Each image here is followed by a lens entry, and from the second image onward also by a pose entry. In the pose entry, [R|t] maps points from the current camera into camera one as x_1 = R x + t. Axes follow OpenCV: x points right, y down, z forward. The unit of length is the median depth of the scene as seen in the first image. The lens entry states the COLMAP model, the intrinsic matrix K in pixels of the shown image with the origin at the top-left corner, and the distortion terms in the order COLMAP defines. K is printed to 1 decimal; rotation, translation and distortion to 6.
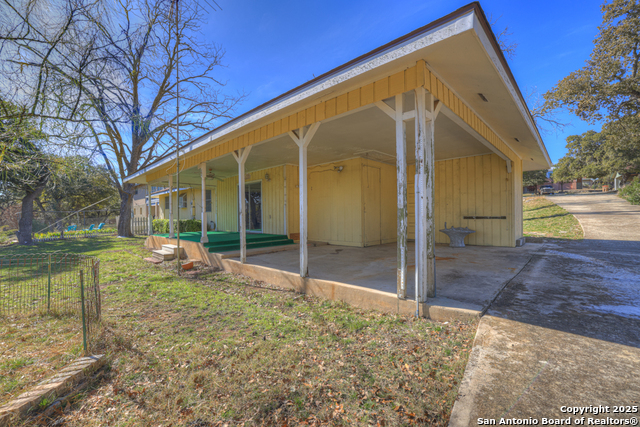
lens RADIAL K [[274.3, 0, 316.0], [0, 274.3, 215.3], [0, 0, 1]] dist [-0.036960, 0.012095]
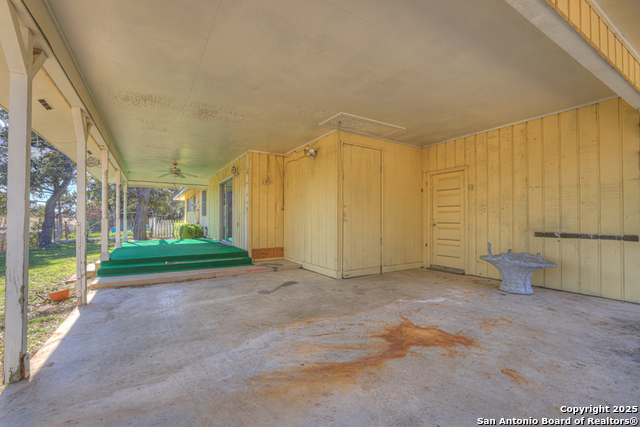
lens RADIAL K [[274.3, 0, 316.0], [0, 274.3, 215.3], [0, 0, 1]] dist [-0.036960, 0.012095]
pose [[0.967205, 0.009691, -0.253813, 0.269007], [-0.013096, 0.999845, -0.011730, -0.015895], [0.253660, 0.014669, 0.967182, 0.394909]]
